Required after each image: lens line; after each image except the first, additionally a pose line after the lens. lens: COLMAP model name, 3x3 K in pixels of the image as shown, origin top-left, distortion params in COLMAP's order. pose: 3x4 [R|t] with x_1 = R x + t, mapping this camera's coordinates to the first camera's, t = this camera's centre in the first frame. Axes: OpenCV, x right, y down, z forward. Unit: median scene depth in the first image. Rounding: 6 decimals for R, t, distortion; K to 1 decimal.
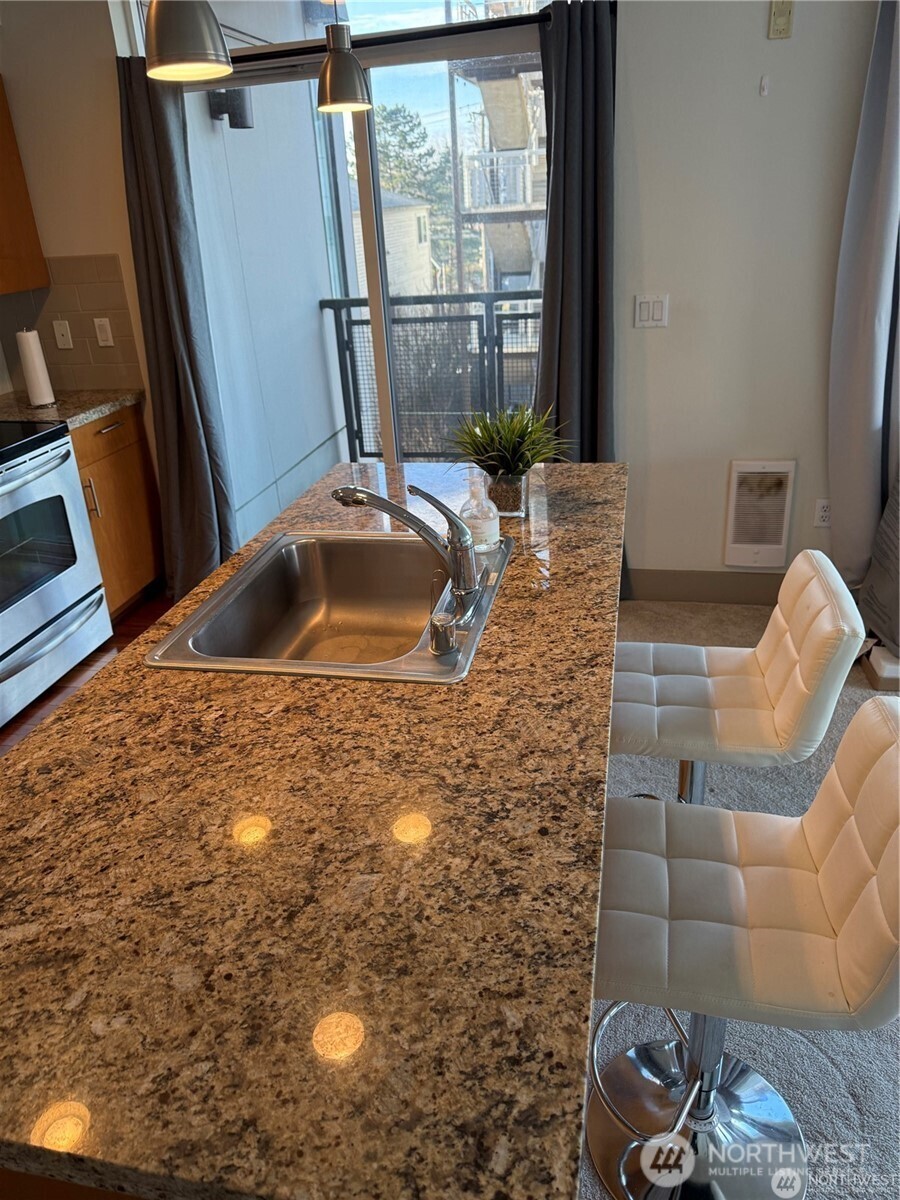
lens RADIAL K [[841.2, 0, 440.0], [0, 841.2, 579.5], [0, 0, 1]] dist [0.111362, -0.216864]
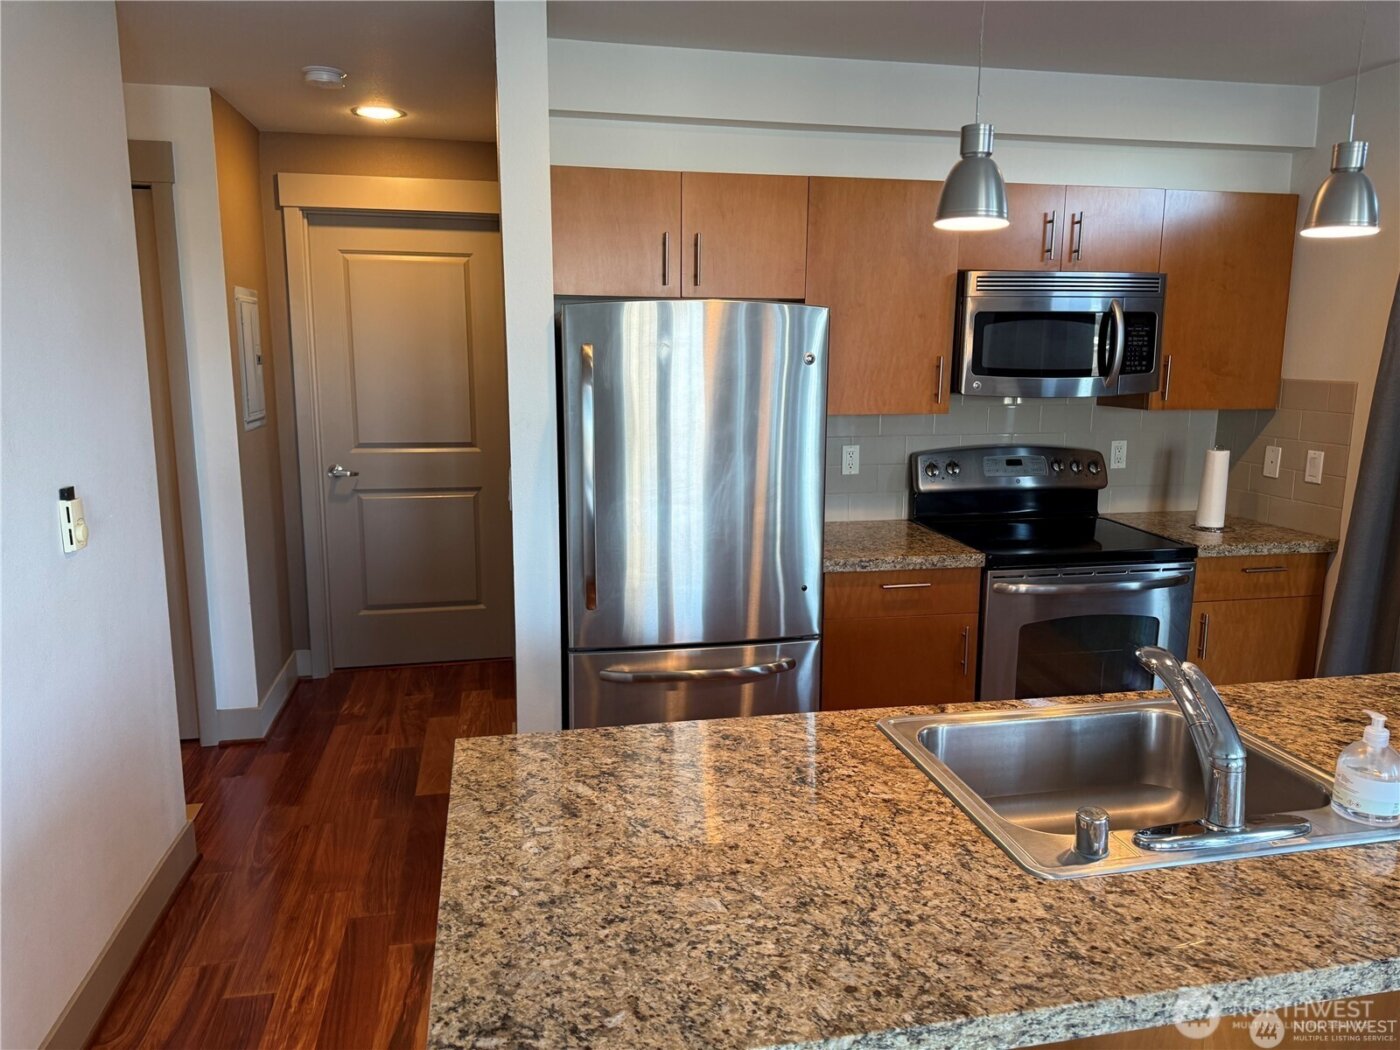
lens RADIAL K [[985.0, 0, 699.4], [0, 985.0, 518.2], [0, 0, 1]] dist [0.040621, -0.059999]
pose [[0.404219, 0.215852, -0.888828, 0.553439], [-0.397949, 0.916464, 0.041585, -0.089100], [0.823555, 0.336899, 0.456351, 0.136047]]
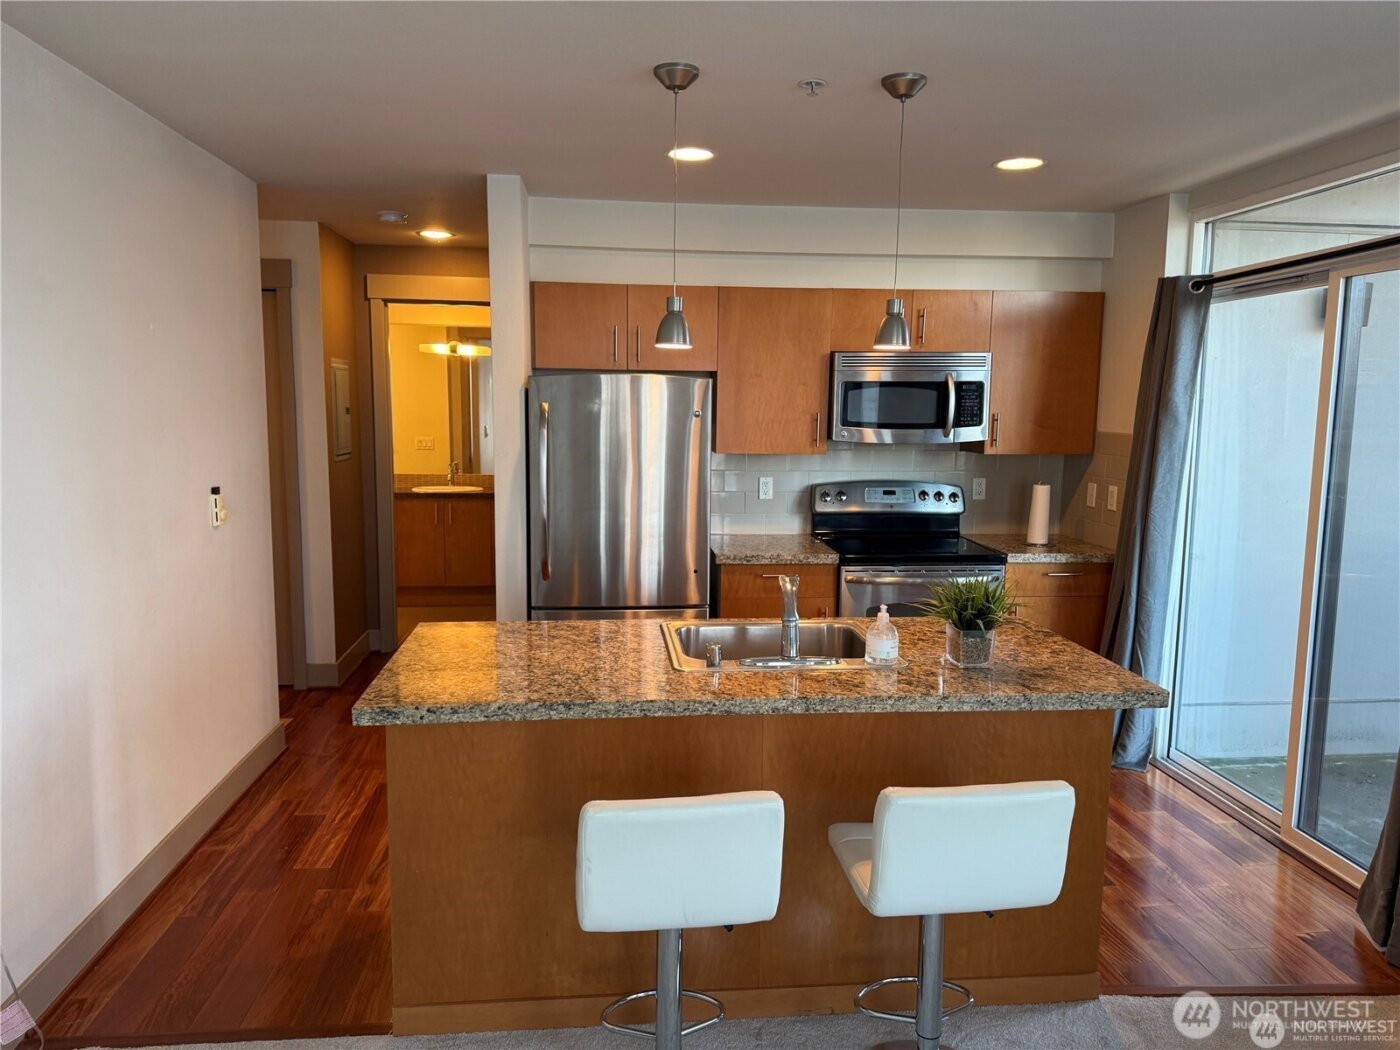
lens RADIAL K [[981.4, 0, 700.0], [0, 981.4, 525.0], [0, 0, 1]] dist [0.111362, -0.216864]
pose [[0.308373, 0.181894, -0.933714, 1.471396], [-0.414074, 0.909347, 0.040393, -0.194805], [0.856417, 0.374170, 0.355735, 0.199600]]
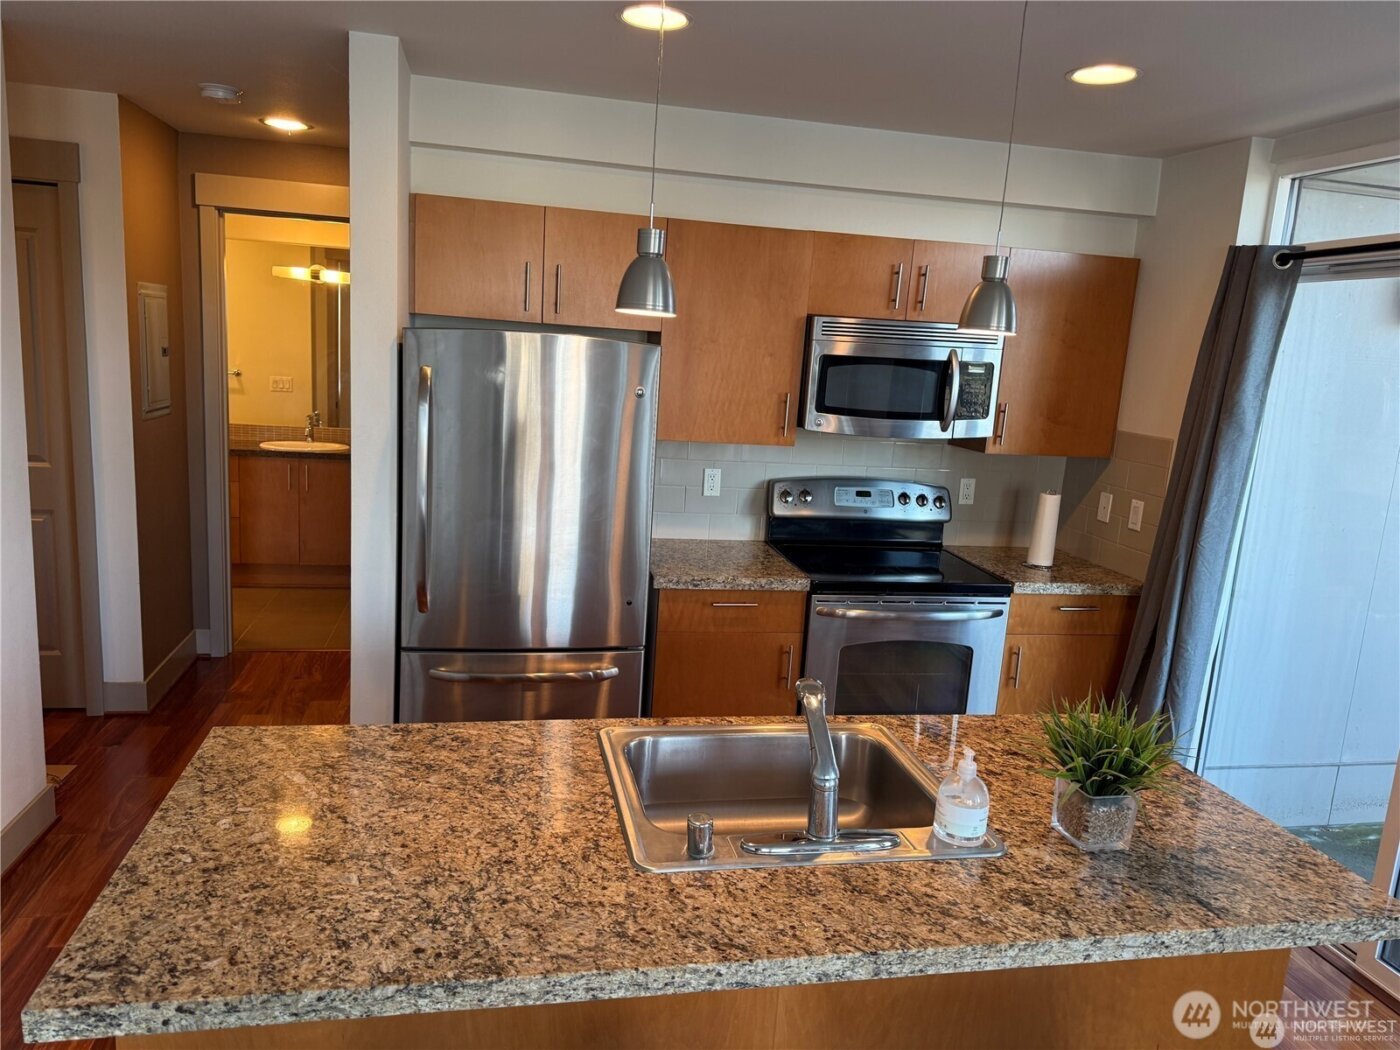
lens RADIAL K [[983.5, 0, 695.3], [0, 983.5, 526.2], [0, 0, 1]] dist [0.059100, -0.086968]
pose [[0.399859, 0.250576, -0.881660, 0.791978], [-0.451741, 0.890841, 0.048307, -0.263366], [0.797523, 0.378966, 0.469406, 0.294207]]
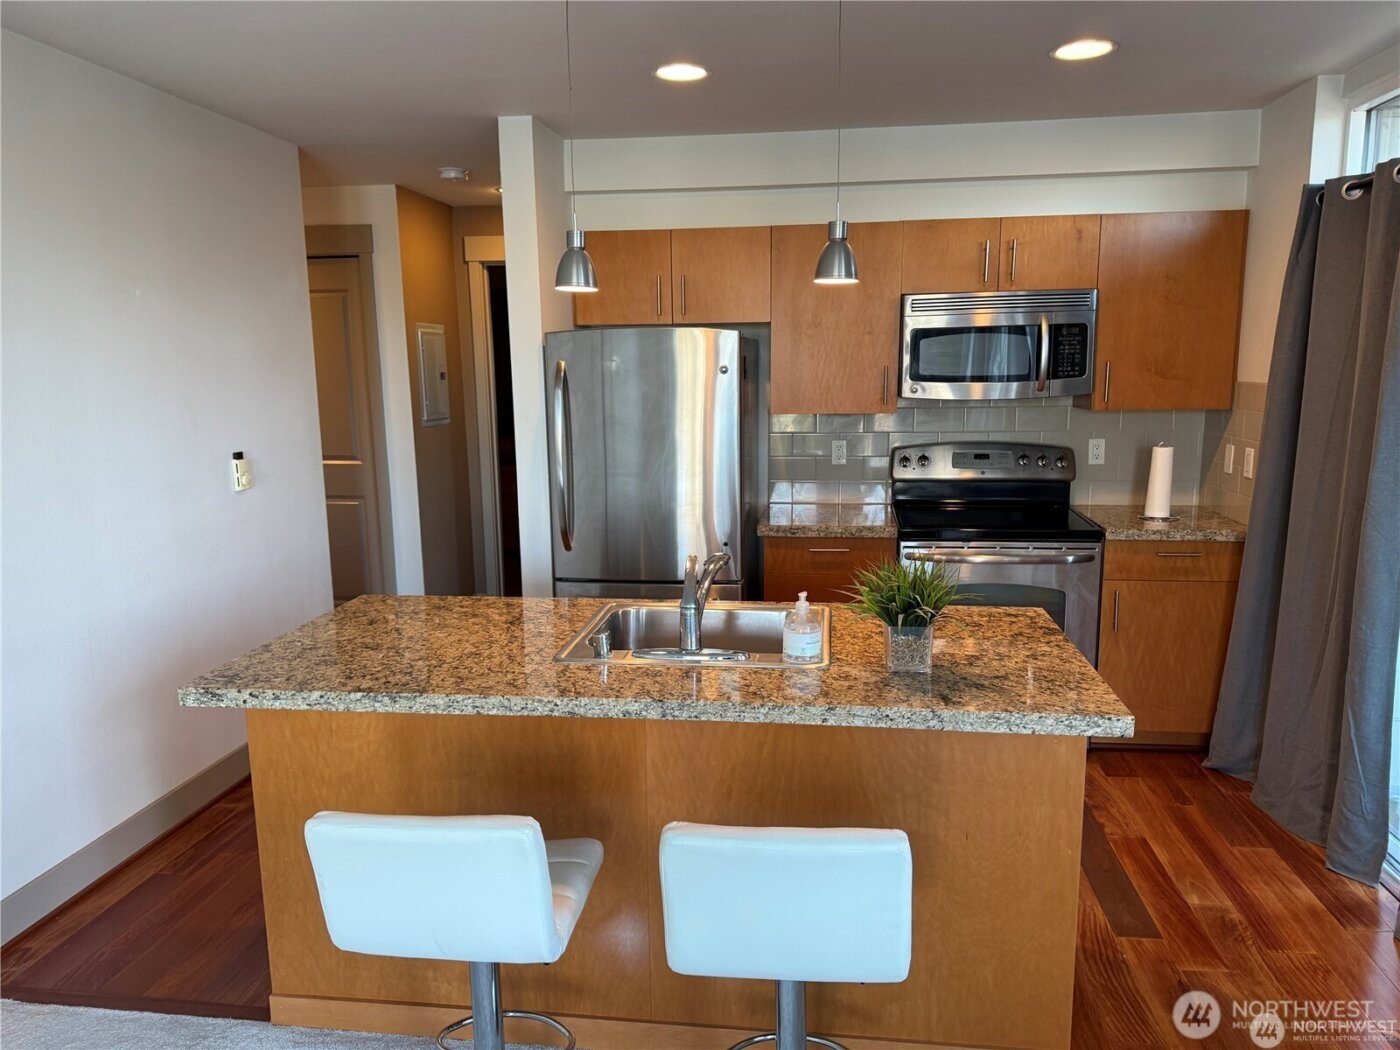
lens RADIAL K [[985.9, 0, 712.7], [0, 985.9, 536.2], [0, 0, 1]] dist [0.085891, -0.150491]
pose [[0.087184, 0.228701, -0.969585, 1.360270], [-0.398800, 0.899911, 0.176407, -0.398507], [0.912884, 0.371291, 0.169664, 0.723334]]
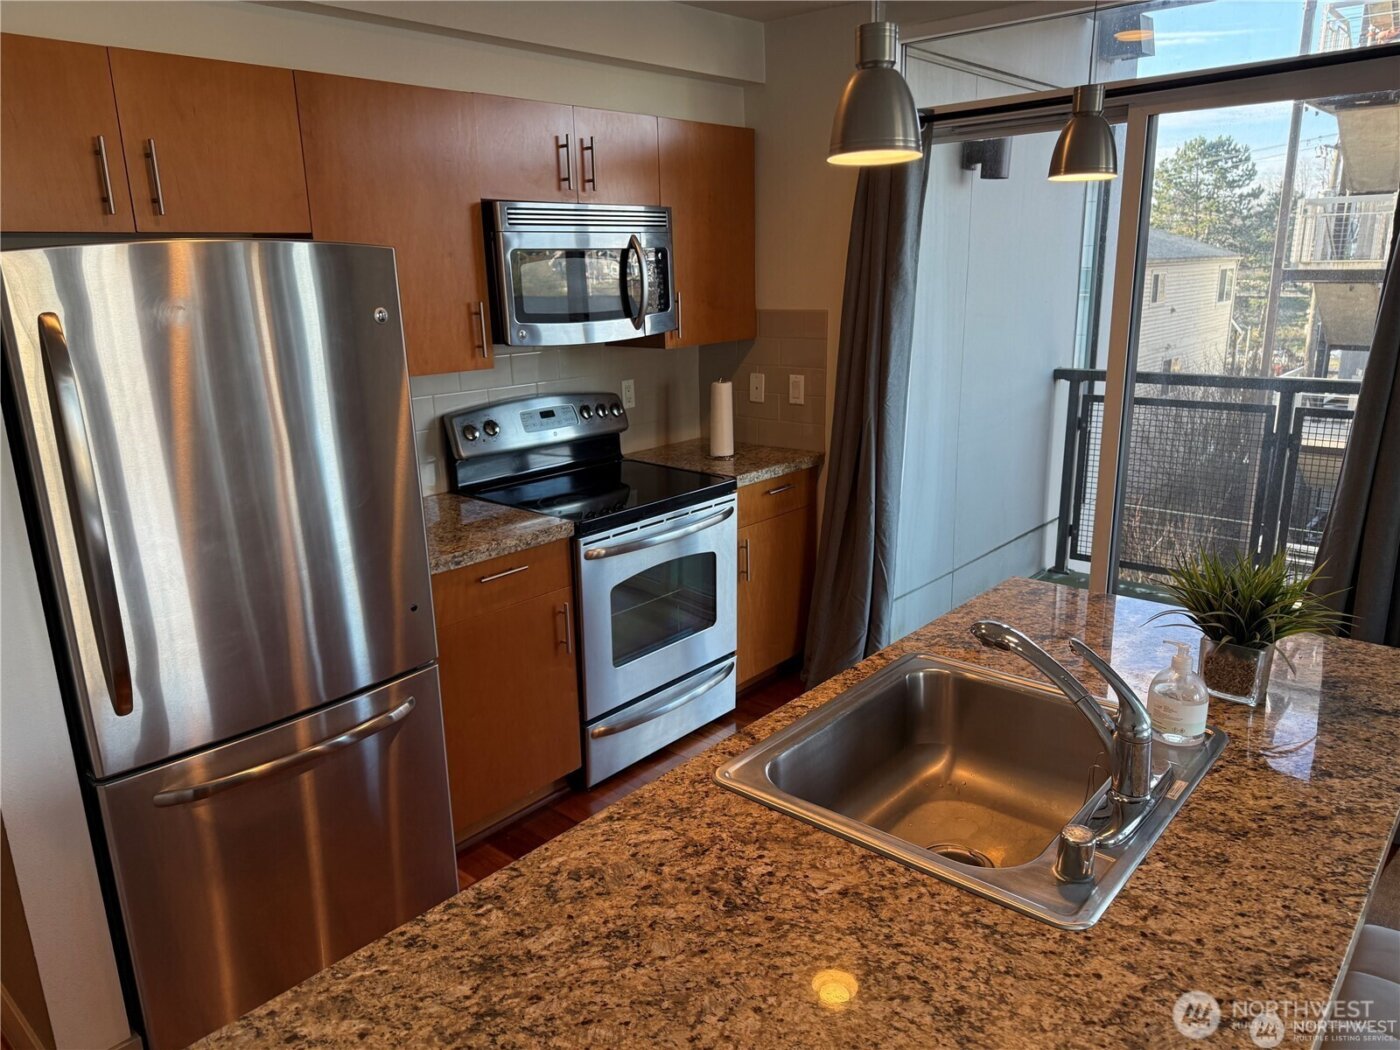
lens RADIAL K [[983.5, 0, 696.3], [0, 983.5, 532.9], [0, 0, 1]] dist [0.060327, -0.068232]
pose [[0.877619, 0.163716, -0.450535, 0.051200], [-0.221721, 0.971928, -0.078720, -0.057857], [0.425000, 0.168979, 0.889281, 0.034680]]
